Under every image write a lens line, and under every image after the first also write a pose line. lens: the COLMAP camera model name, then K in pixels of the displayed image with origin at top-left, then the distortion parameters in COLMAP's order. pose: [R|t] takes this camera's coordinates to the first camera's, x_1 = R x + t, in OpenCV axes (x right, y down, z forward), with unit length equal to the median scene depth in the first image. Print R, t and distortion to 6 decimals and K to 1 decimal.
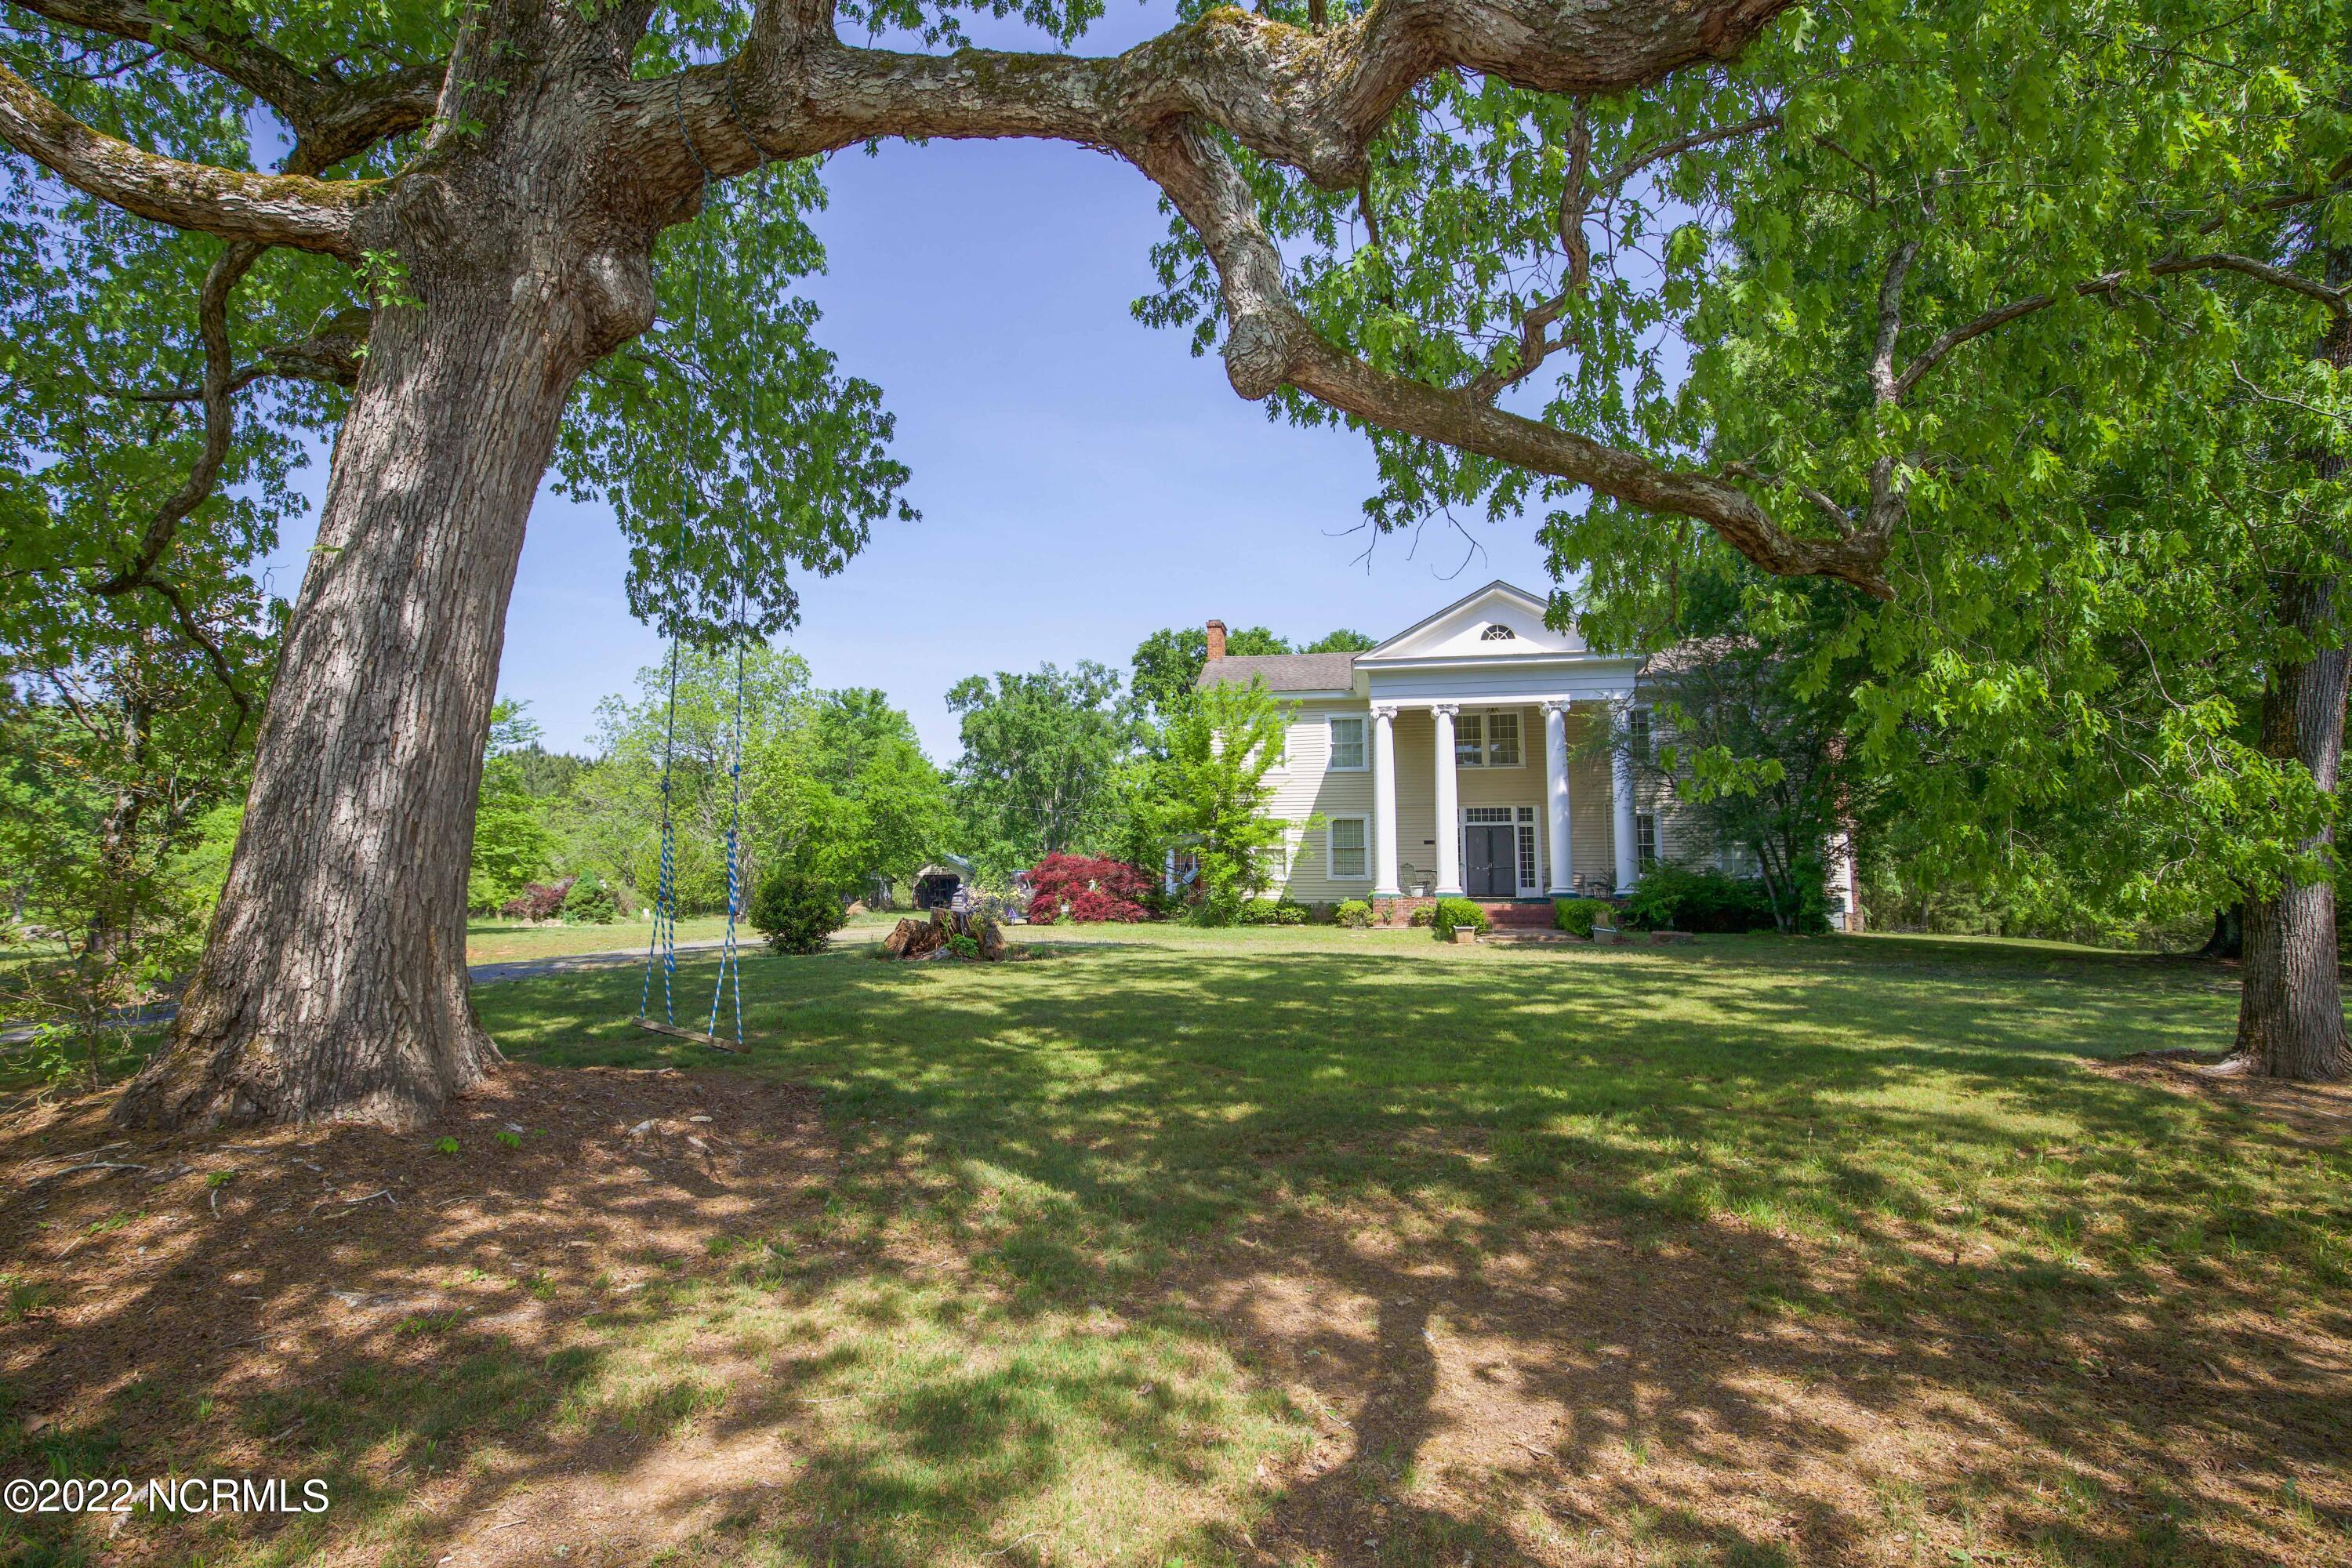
lens RADIAL K [[1065.6, 0, 1157.1], [0, 1065.6, 789.2], [0, 0, 1]] dist [-0.030875, 0.001431]
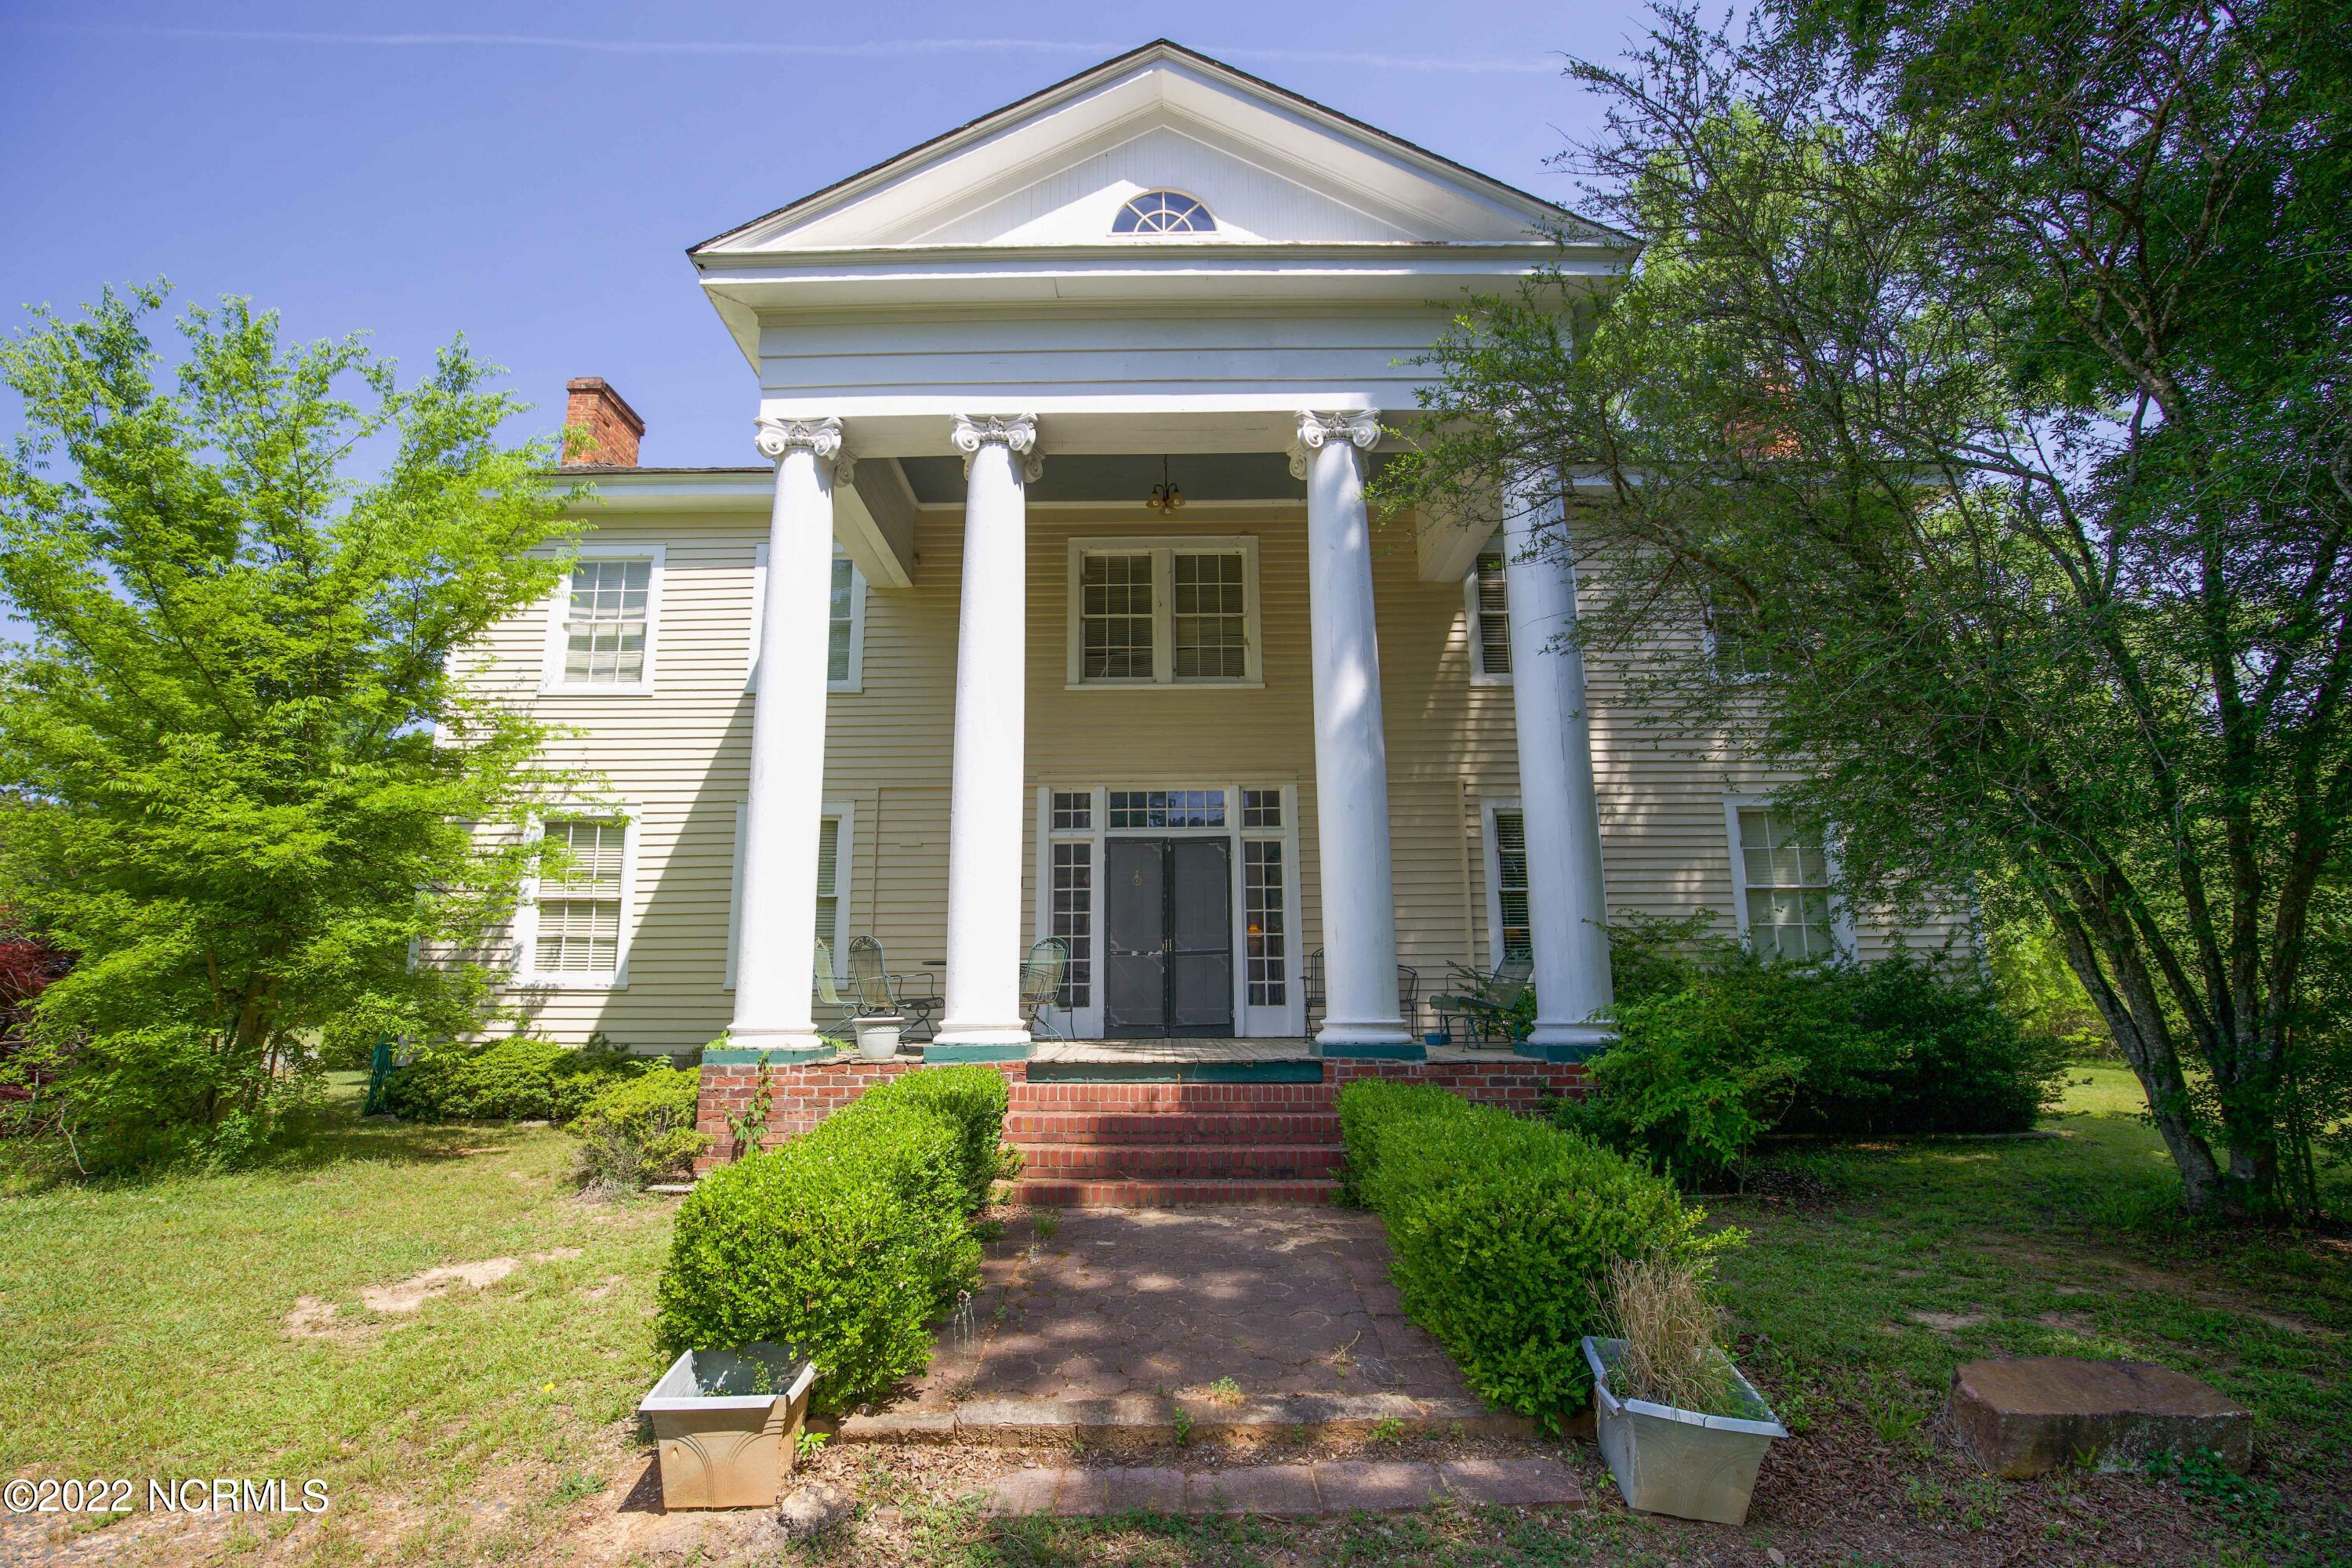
lens RADIAL K [[1065.6, 0, 1156.5], [0, 1065.6, 772.5], [0, 0, 1]] dist [-0.030875, 0.001431]
pose [[0.980008, 0.026560, 0.197175, 0.254213], [-0.008266, 0.995629, -0.093030, 0.050214], [-0.198784, 0.089540, 0.975944, 0.687279]]
